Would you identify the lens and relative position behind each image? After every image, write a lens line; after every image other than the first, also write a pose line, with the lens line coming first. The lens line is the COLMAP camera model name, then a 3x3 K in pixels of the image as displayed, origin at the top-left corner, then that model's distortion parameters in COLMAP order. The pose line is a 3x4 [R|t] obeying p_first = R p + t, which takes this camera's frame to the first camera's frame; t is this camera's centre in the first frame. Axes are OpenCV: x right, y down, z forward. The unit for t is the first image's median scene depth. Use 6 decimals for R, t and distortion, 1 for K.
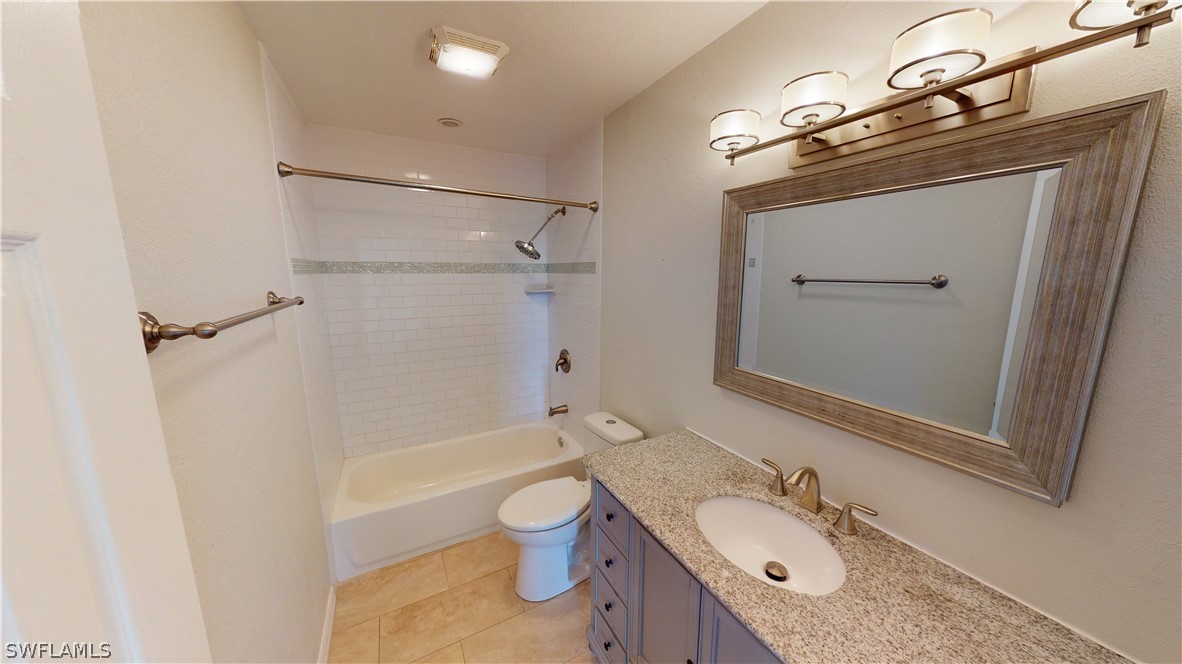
lens RADIAL K [[374.8, 0, 588.3], [0, 374.8, 334.1], [0, 0, 1]] dist [0.000220, 0.000129]
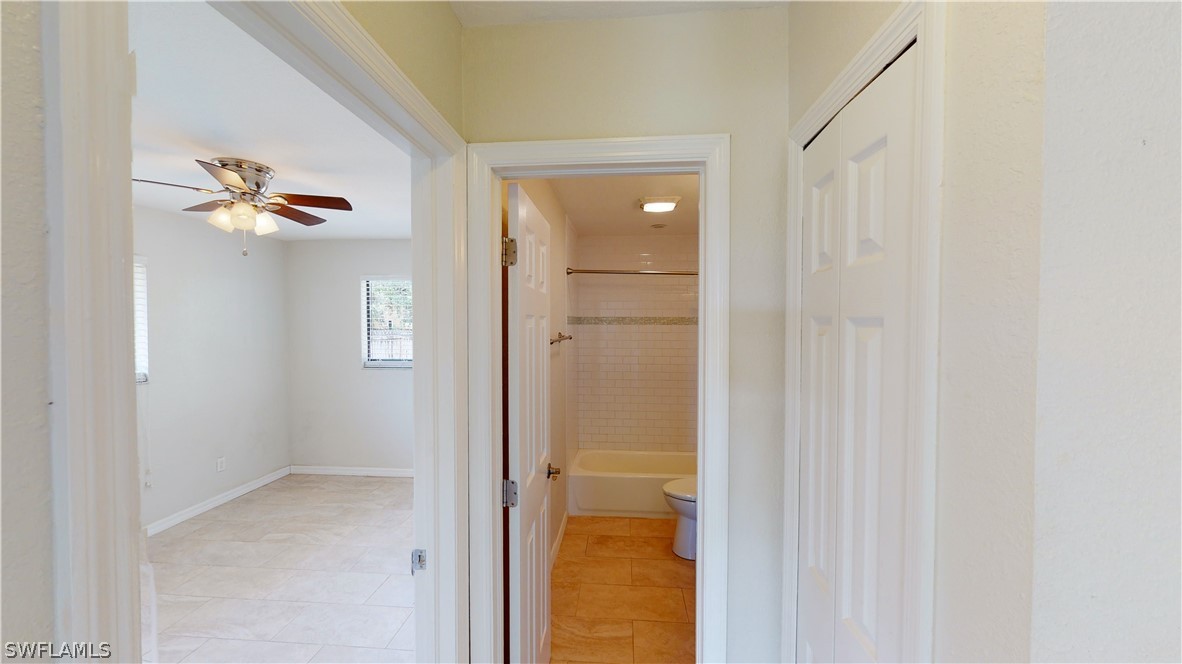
lens RADIAL K [[433.4, 0, 592.2], [0, 433.4, 334.7], [0, 0, 1]] dist [0.002058, -0.001471]
pose [[0.842731, 0.016935, -0.538068, 0.386717], [-0.092748, 0.989127, -0.114133, 0.101511], [0.530284, 0.146088, 0.835139, -0.587293]]
